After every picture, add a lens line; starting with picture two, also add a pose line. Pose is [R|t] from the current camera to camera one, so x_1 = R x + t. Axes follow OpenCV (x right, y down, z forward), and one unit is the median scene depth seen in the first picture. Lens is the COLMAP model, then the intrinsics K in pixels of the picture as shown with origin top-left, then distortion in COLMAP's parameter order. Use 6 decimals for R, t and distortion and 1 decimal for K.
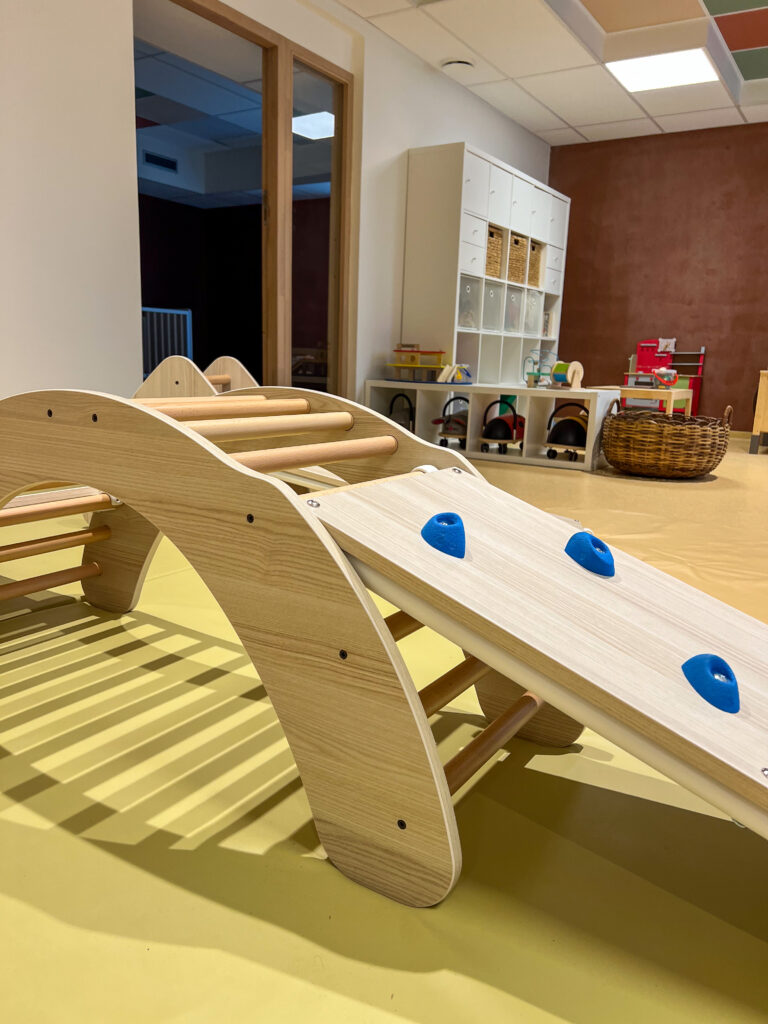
lens RADIAL K [[786.6, 0, 384.6], [0, 786.6, 531.4], [0, 0, 1]] dist [-0.000242, 0.001286]
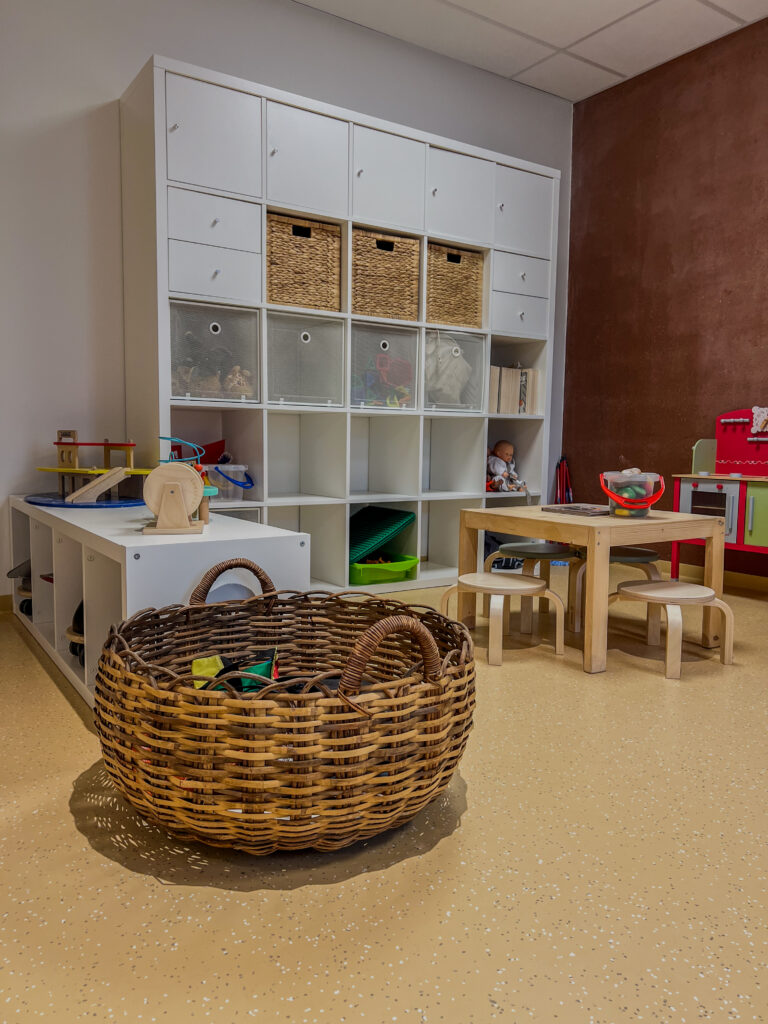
lens RADIAL K [[768.1, 0, 384.0], [0, 768.1, 512.0], [0, 0, 1]] dist [0.036965, -0.003353]
pose [[0.912358, 0.016625, -0.409056, 0.363727], [-0.071921, 0.990145, -0.120171, -0.109269], [0.403027, 0.139059, 0.904562, 0.497630]]
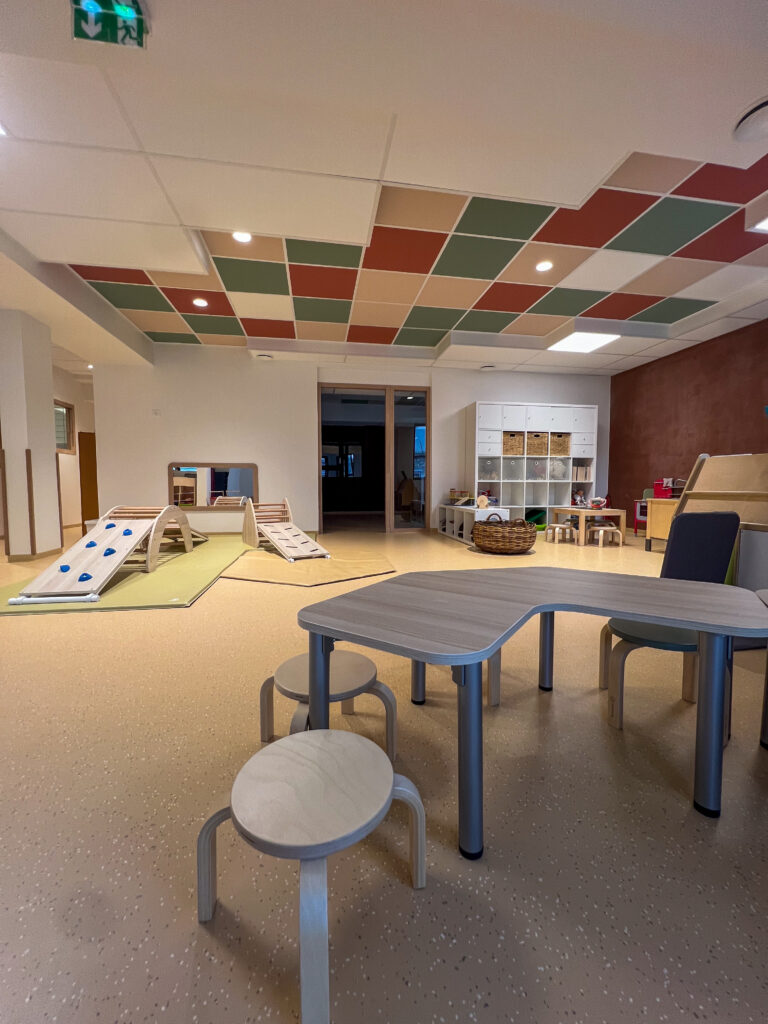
lens RADIAL K [[417.3, 0, 384.0], [0, 417.3, 512.0], [0, 0, 1]] dist [0.002365, 0.000196]
pose [[0.658105, 0.015487, -0.752767, 0.658490], [-0.143870, 0.983953, -0.105535, -0.011837], [0.739053, 0.177754, 0.649773, 0.061107]]
